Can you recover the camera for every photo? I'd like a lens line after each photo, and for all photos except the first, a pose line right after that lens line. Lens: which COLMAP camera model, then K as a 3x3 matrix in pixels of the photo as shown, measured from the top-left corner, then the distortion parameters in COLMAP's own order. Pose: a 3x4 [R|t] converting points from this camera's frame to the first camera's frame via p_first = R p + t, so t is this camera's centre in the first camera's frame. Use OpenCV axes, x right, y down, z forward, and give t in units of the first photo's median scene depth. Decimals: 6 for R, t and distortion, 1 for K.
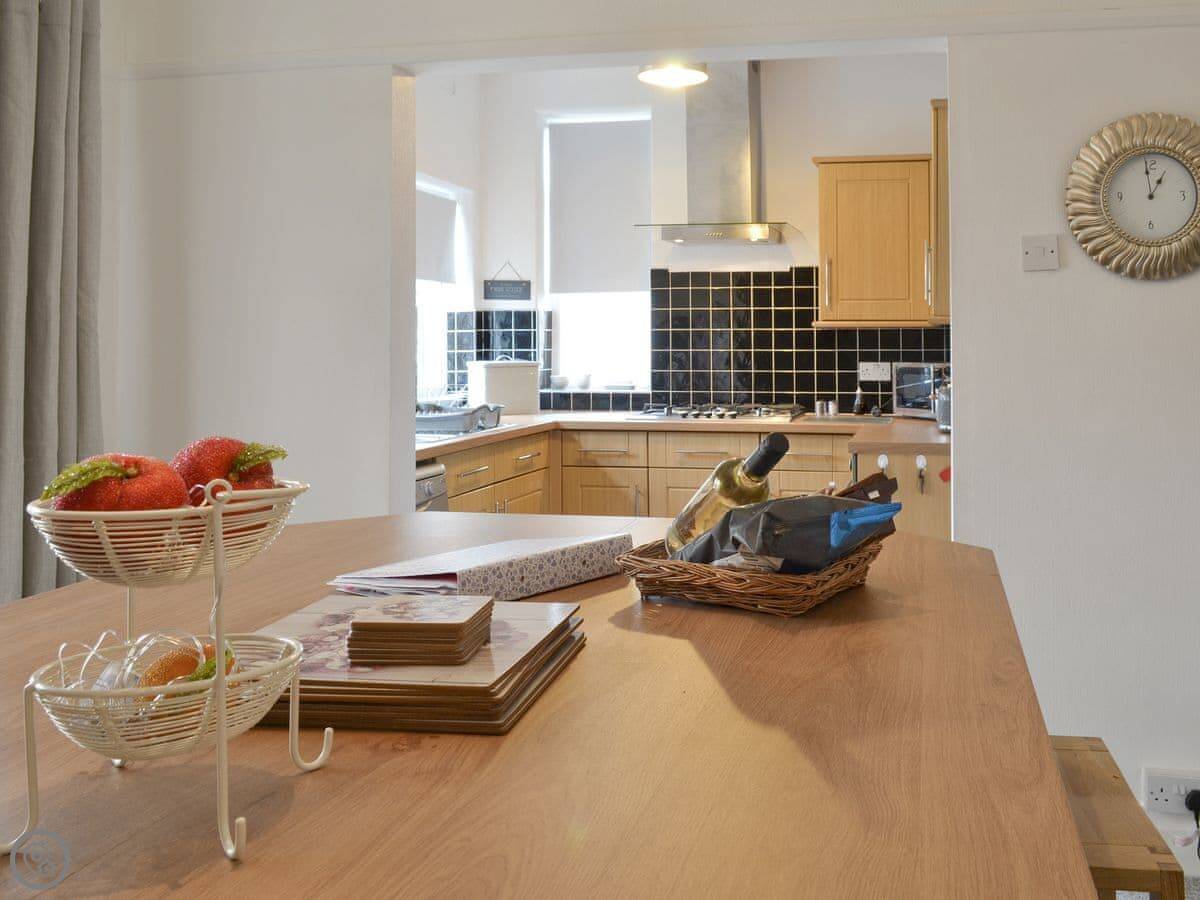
lens RADIAL K [[1157.7, 0, 600.0], [0, 1157.7, 450.0], [0, 0, 1]] dist [-0.130724, -0.000557]
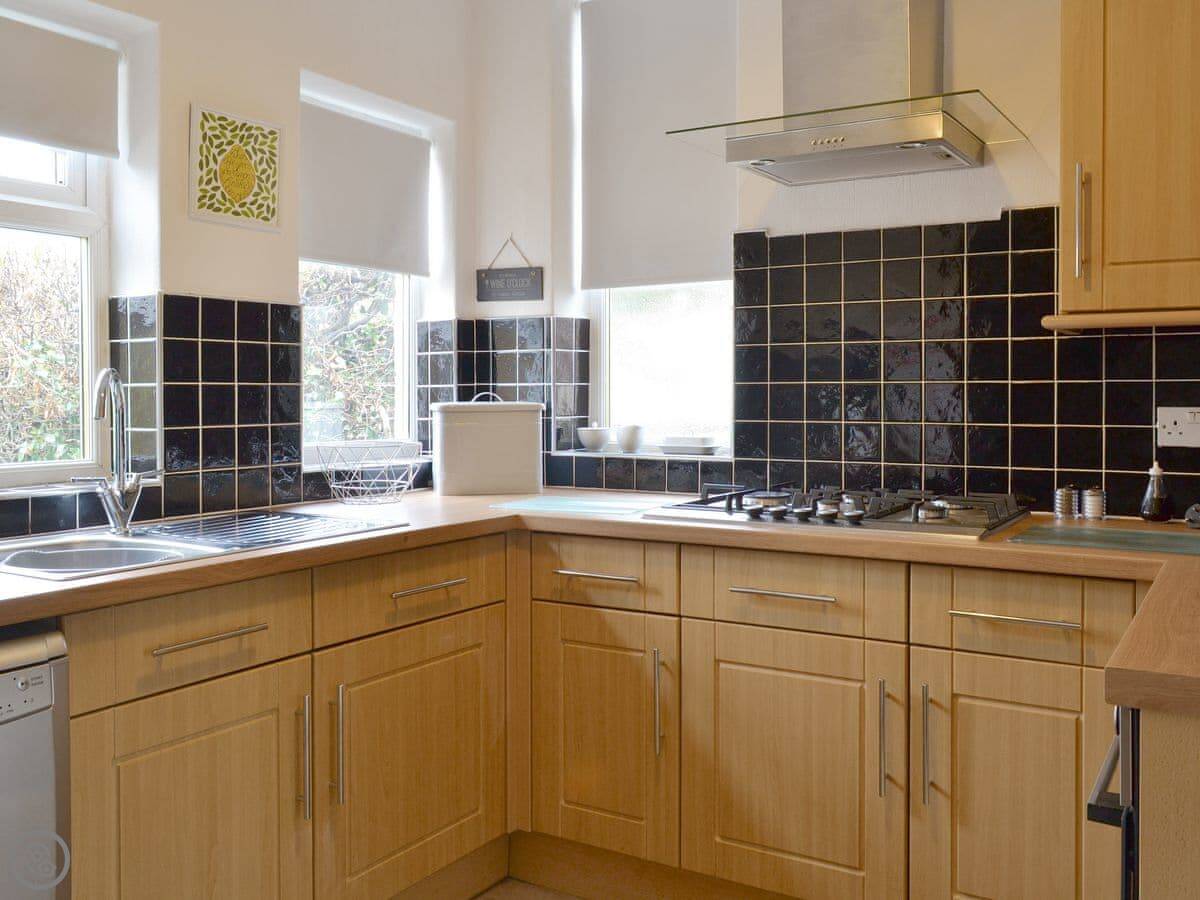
lens RADIAL K [[1012.1, 0, 600.0], [0, 1012.1, 450.0], [0, 0, 1]] dist [-0.042123, 0.000242]
pose [[0.957790, 0.017869, -0.286914, 0.124249], [-0.027911, 0.999131, -0.030948, -0.039483], [0.286111, 0.037650, 0.957456, 0.541470]]
